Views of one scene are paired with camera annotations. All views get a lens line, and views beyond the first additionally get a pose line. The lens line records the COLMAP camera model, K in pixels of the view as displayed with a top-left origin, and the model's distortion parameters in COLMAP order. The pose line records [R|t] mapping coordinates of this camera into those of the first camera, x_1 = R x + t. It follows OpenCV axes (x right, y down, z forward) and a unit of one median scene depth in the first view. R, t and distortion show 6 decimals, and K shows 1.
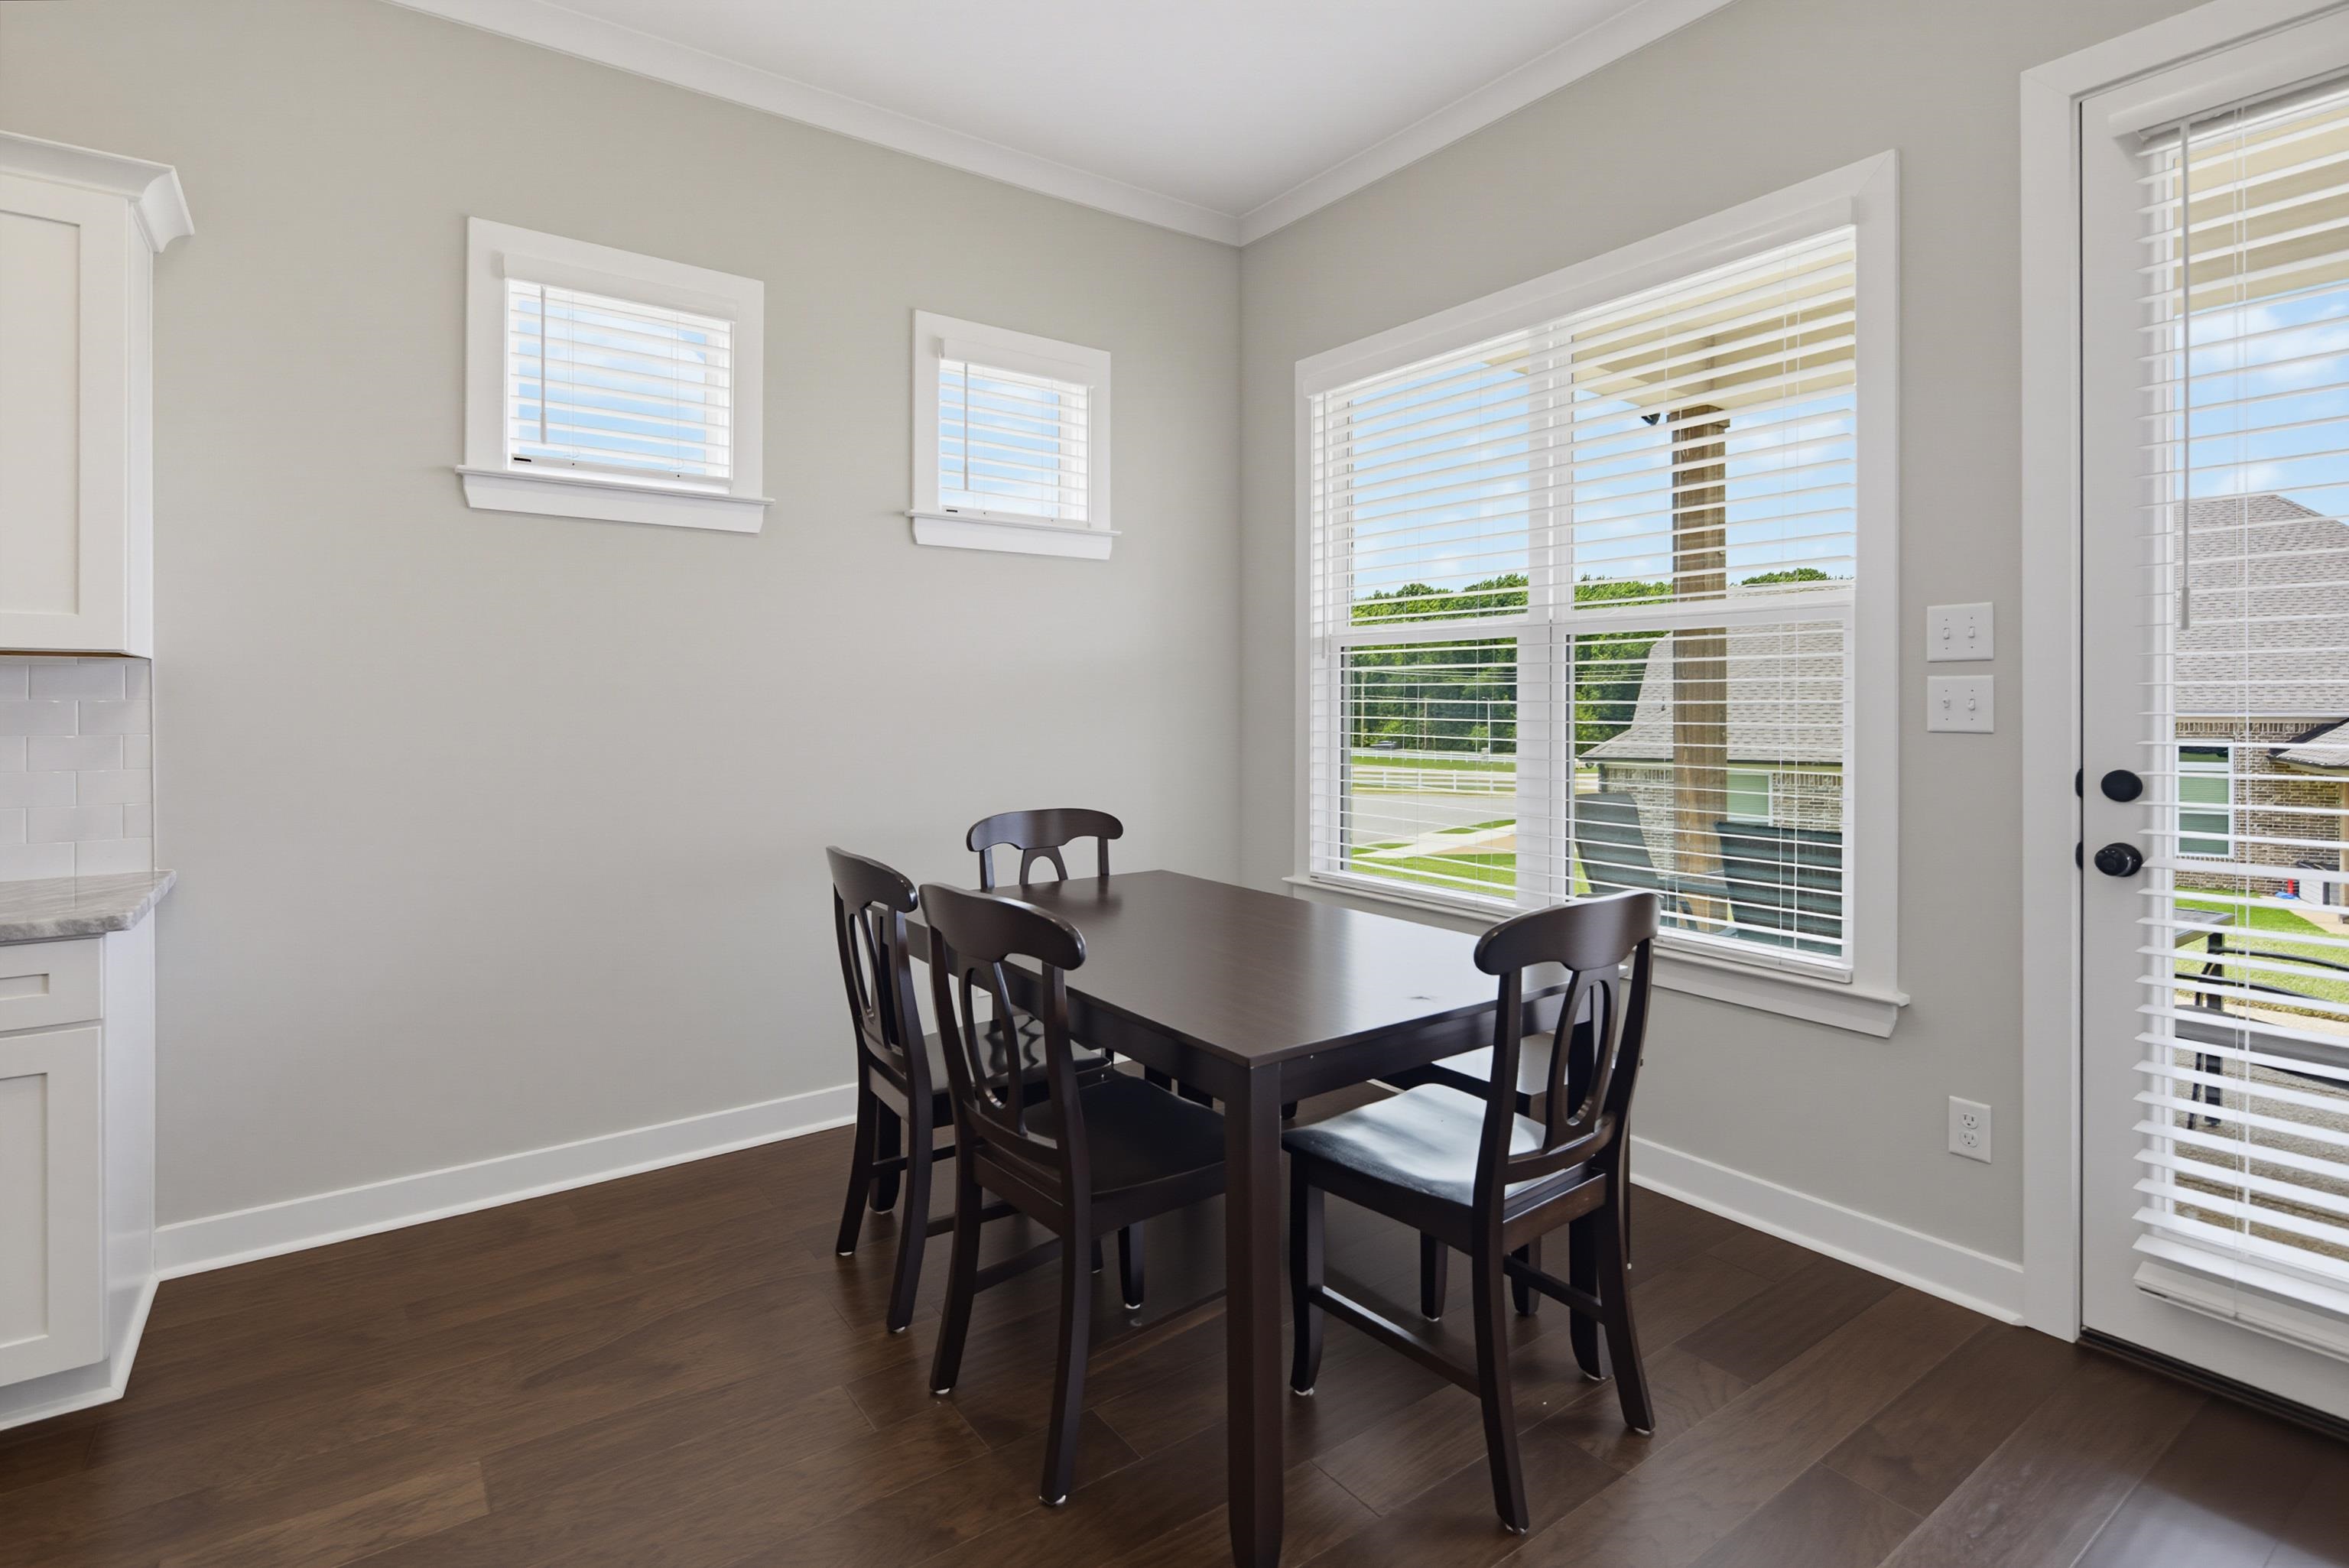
lens RADIAL K [[1130.8, 0, 1159.2], [0, 1130.8, 700.0], [0, 0, 1]] dist [0.002300, -0.003017]
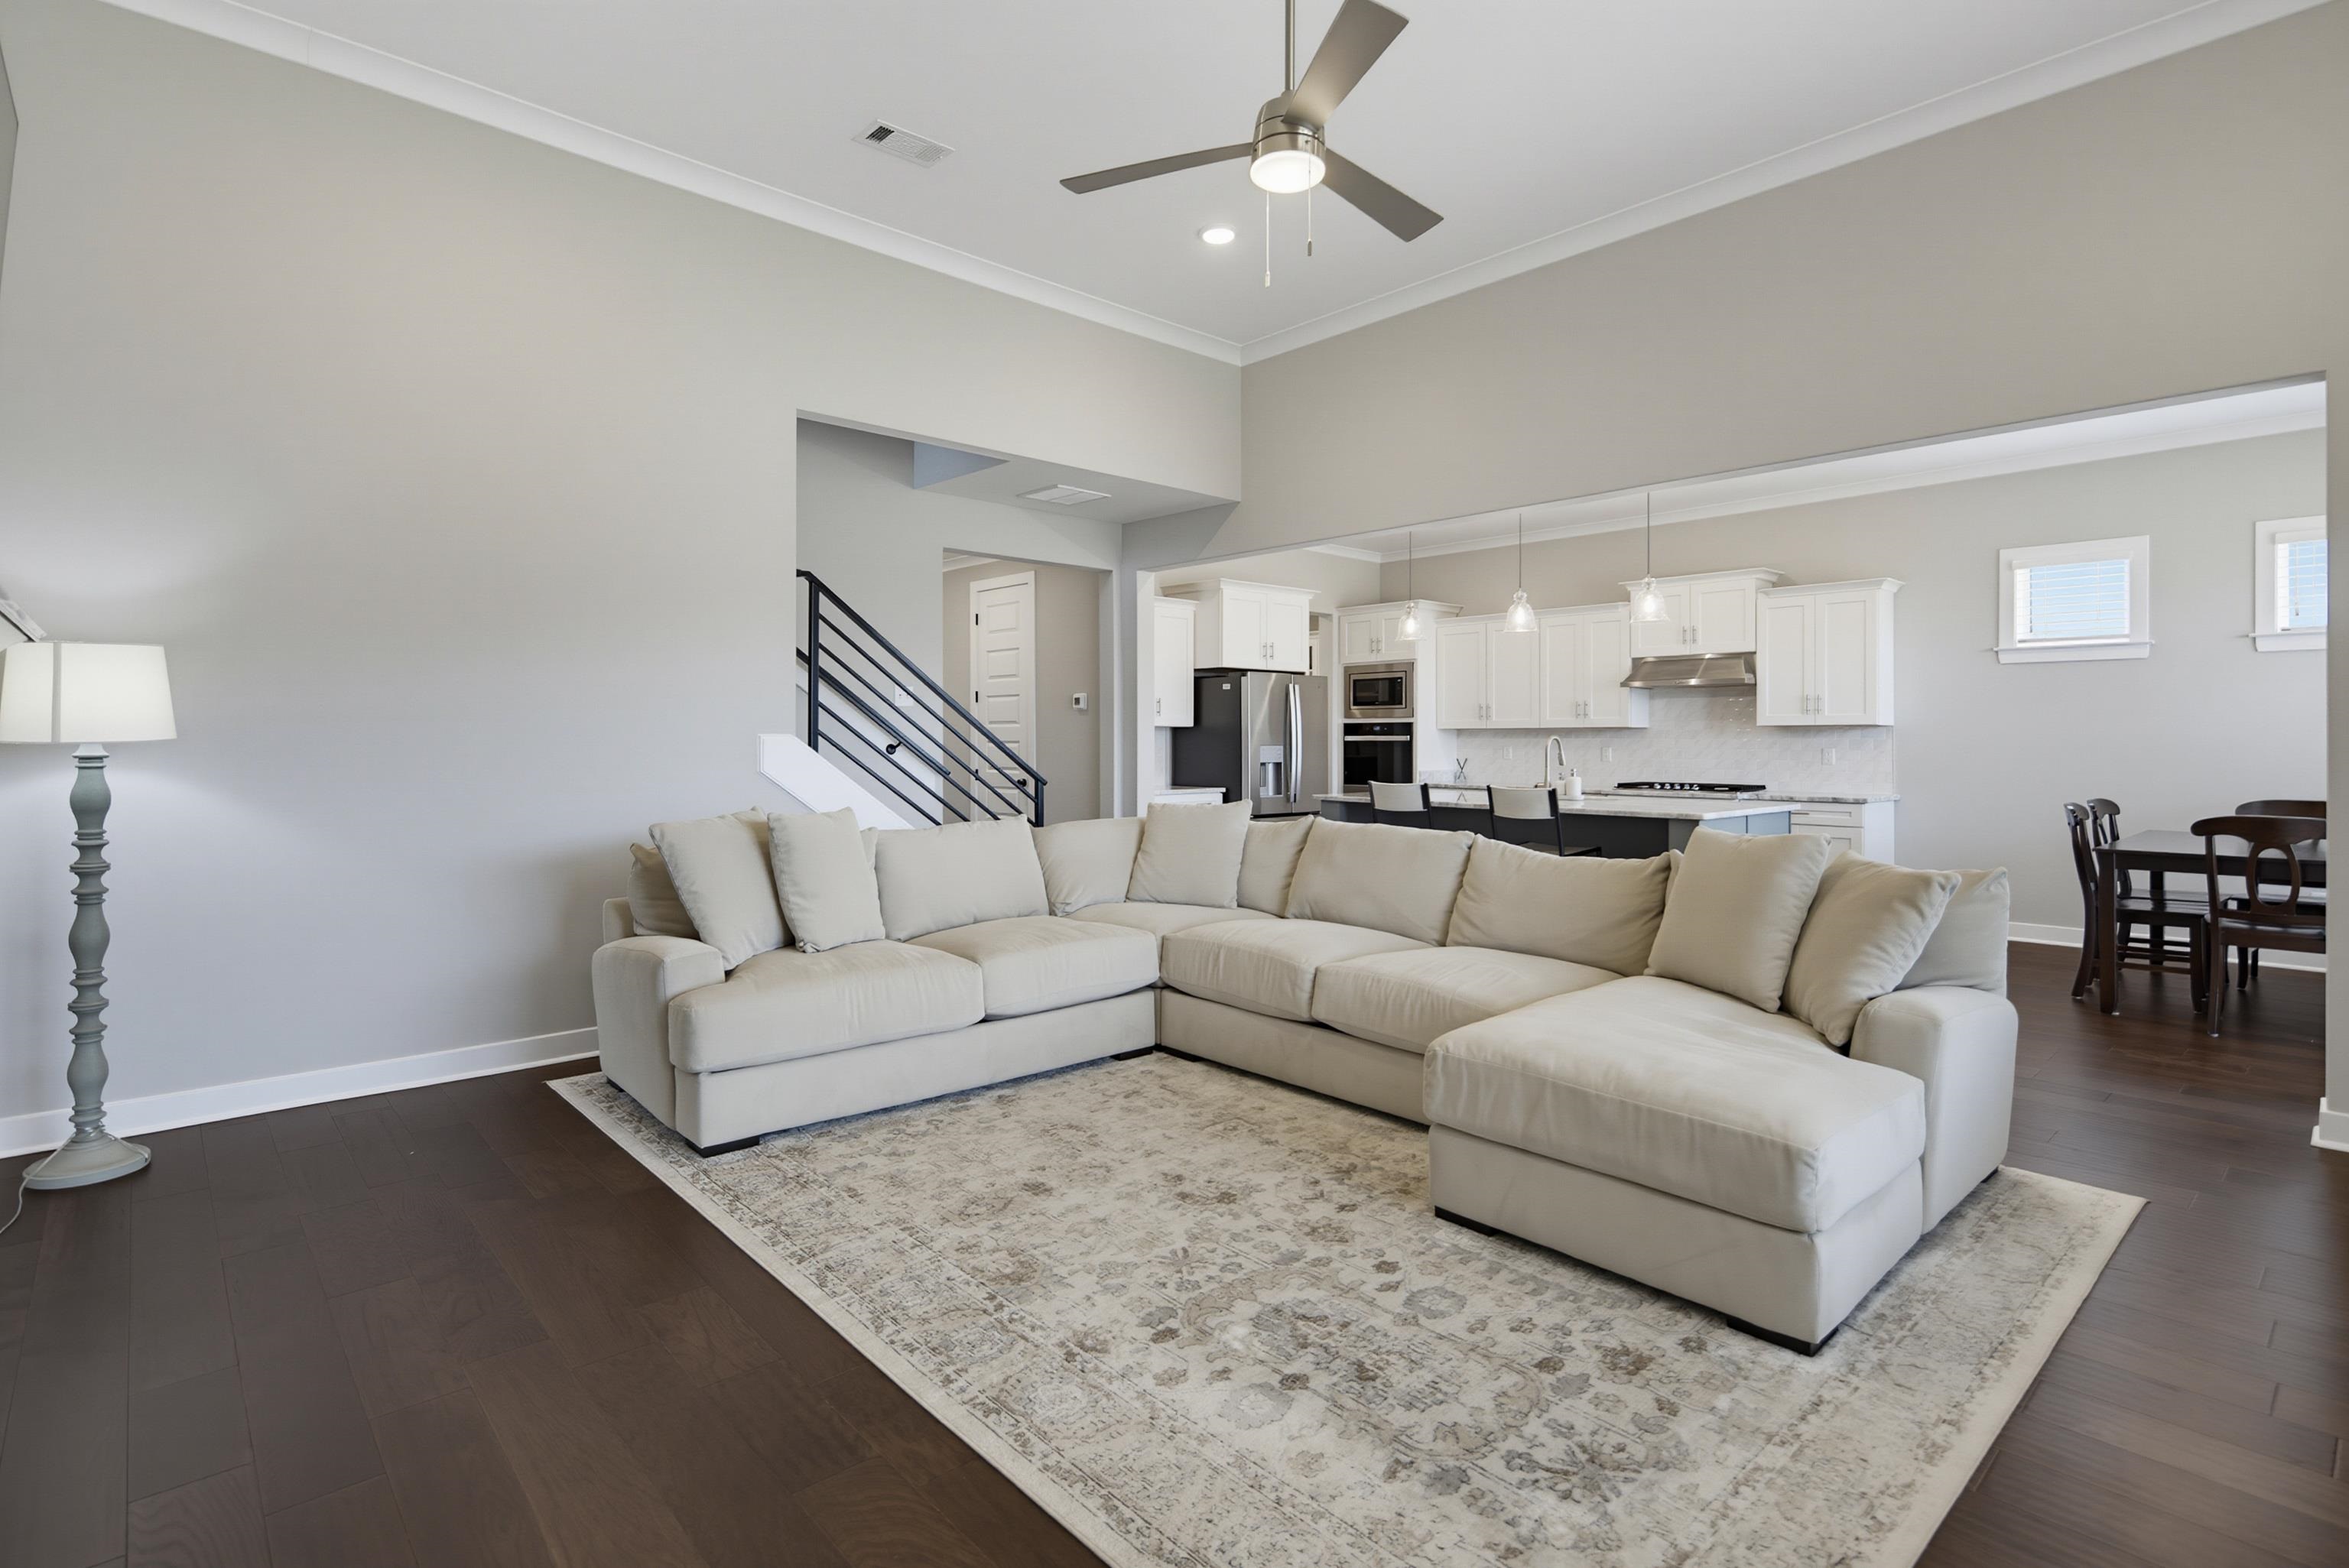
lens RADIAL K [[1130.8, 0, 1177.4], [0, 1130.8, 751.5], [0, 0, 1]] dist [0.002300, -0.003017]
pose [[0.122734, 0.013954, -0.992341, 2.038462], [0.001623, 0.999897, 0.014261, -0.013634], [0.992438, -0.003361, 0.122699, -1.386611]]
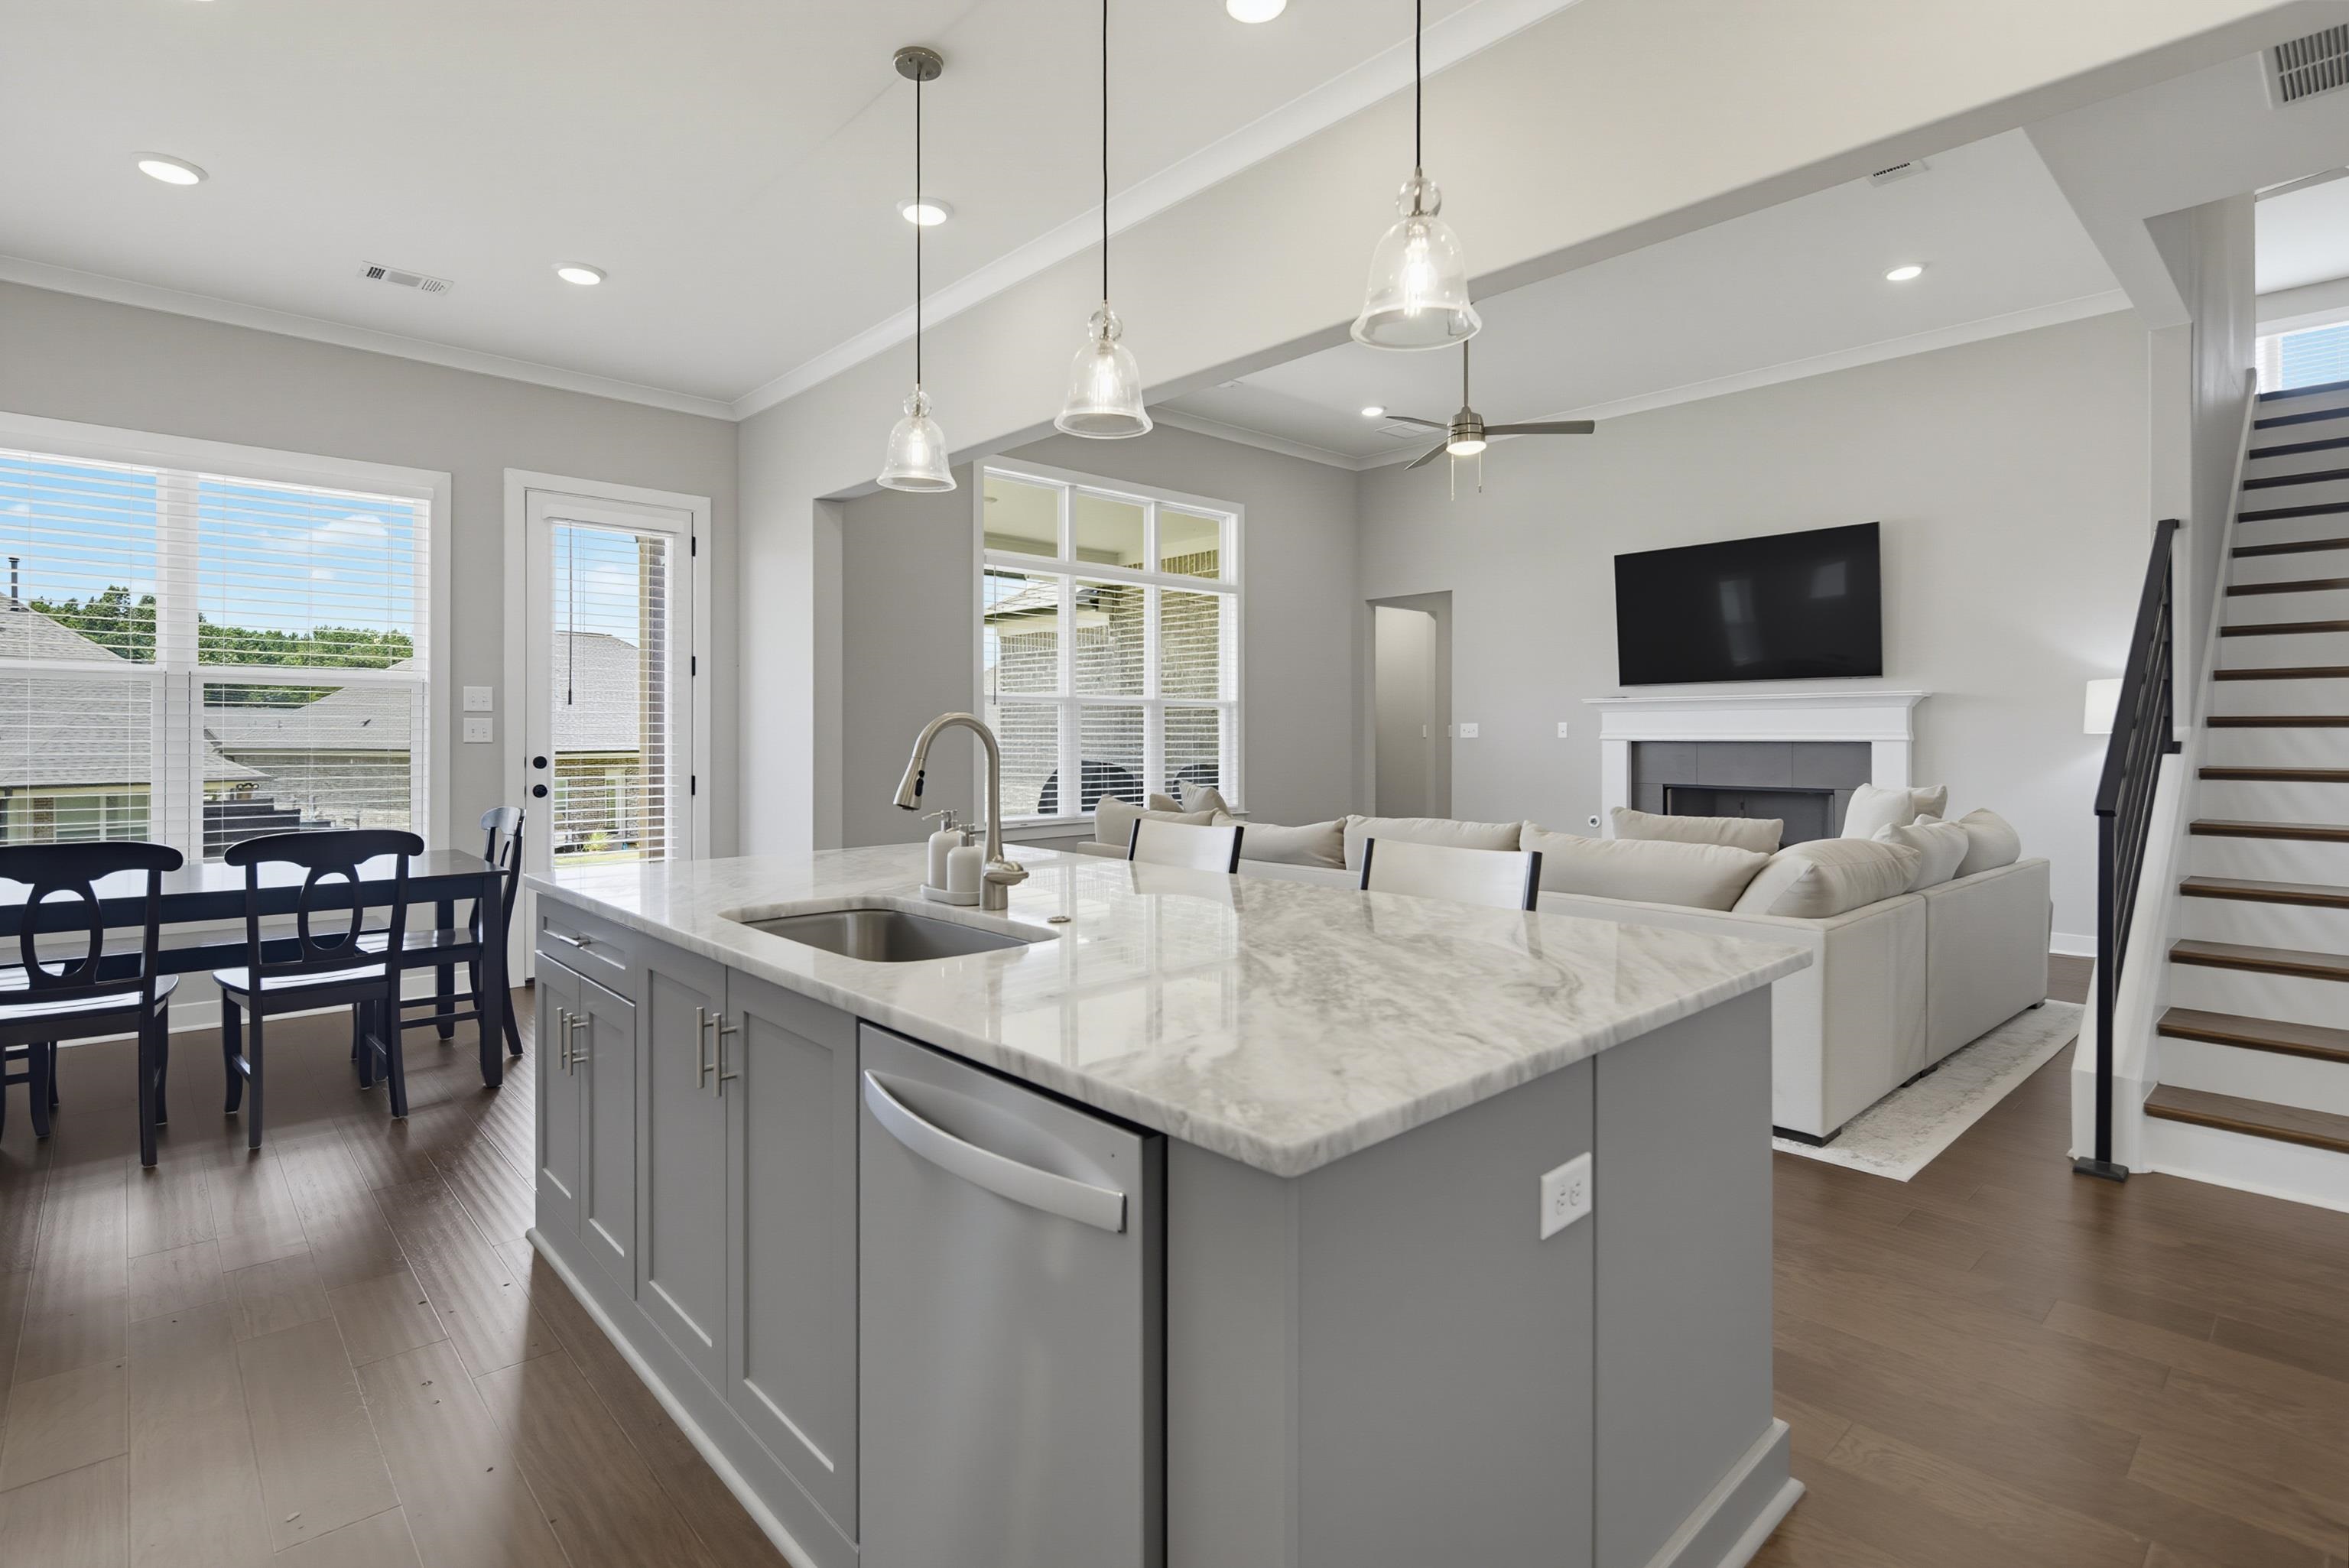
lens RADIAL K [[1130.8, 0, 1179.2], [0, 1130.8, 731.5], [0, 0, 1]] dist [0.002300, -0.003017]
pose [[-0.141487, 0.003574, 0.989934, -1.706274], [-0.003531, 0.999985, -0.004115, 0.009114], [-0.989934, -0.004078, -0.141472, -0.078905]]
